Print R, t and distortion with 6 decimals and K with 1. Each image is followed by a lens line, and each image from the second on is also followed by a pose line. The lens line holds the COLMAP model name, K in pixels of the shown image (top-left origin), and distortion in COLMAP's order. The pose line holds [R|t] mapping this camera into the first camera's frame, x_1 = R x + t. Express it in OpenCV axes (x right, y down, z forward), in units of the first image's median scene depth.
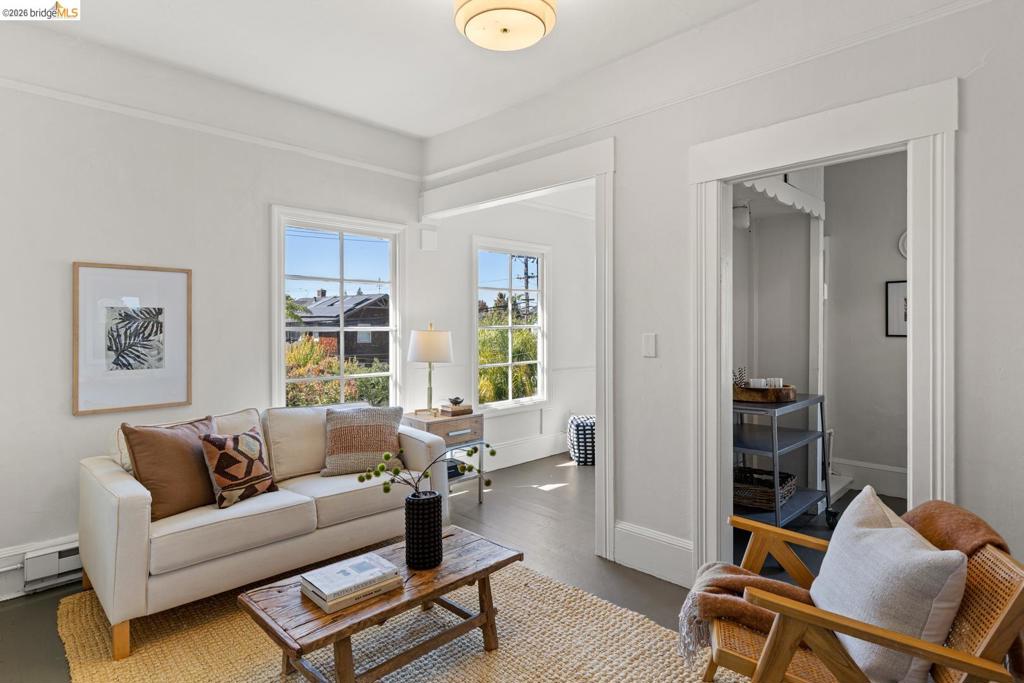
lens RADIAL K [[547.4, 0, 512.2], [0, 547.4, 325.2], [0, 0, 1]] dist [0.000702, 0.000040]
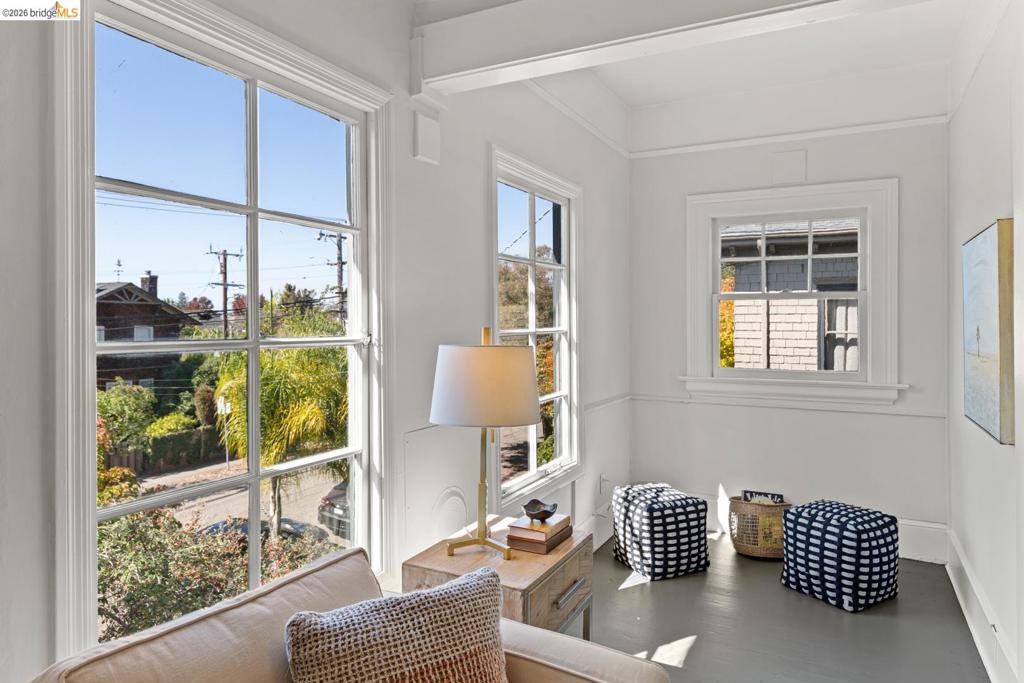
lens RADIAL K [[657.0, 0, 512.2], [0, 657.0, 322.1], [0, 0, 1]] dist [-0.000185, -0.000297]
pose [[0.949695, -0.003707, 0.313154, -0.221206], [0.005439, 0.999974, -0.004658, -0.003839], [-0.313129, 0.006127, 0.949691, 0.412147]]
